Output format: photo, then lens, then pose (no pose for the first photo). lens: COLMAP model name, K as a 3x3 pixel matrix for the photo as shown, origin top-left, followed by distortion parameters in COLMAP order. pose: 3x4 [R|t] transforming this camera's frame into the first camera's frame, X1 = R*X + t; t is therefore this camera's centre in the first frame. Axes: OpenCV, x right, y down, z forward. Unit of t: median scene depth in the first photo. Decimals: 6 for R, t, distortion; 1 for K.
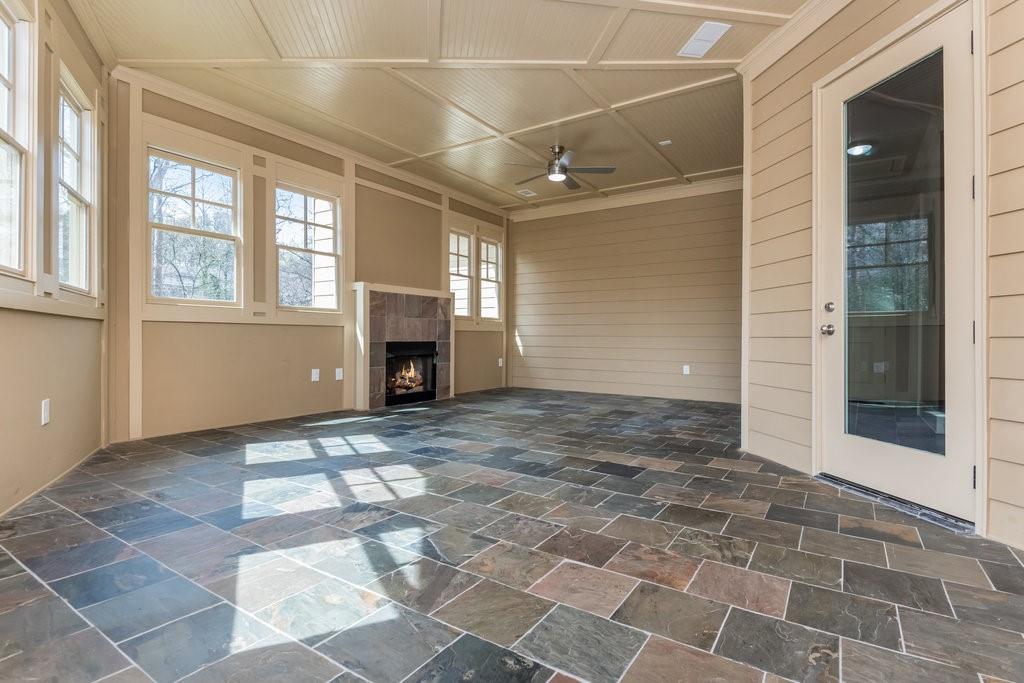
lens RADIAL K [[503.7, 0, 512.0], [0, 503.7, 341.5], [0, 0, 1]] dist [0.000468, -0.000007]
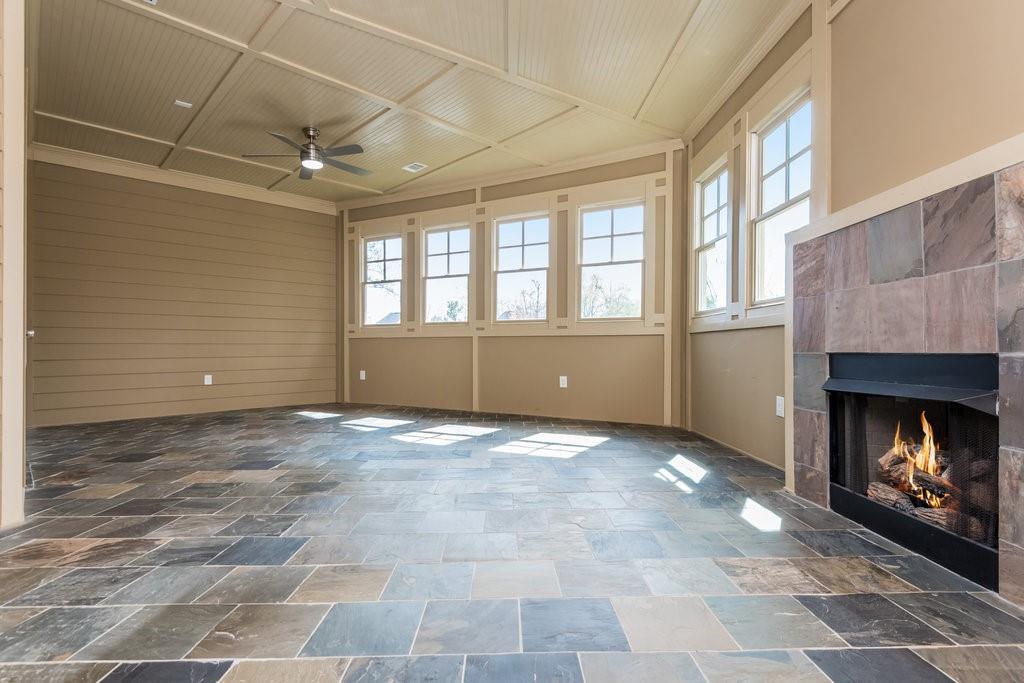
lens RADIAL K [[503.7, 0, 512.0], [0, 503.7, 341.5], [0, 0, 1]] dist [0.000468, -0.000007]
pose [[-0.823507, -0.026943, -0.566666, 0.186440], [-0.022169, 0.999637, -0.015313, 0.002546], [0.566873, -0.000048, -0.823805, 1.114736]]
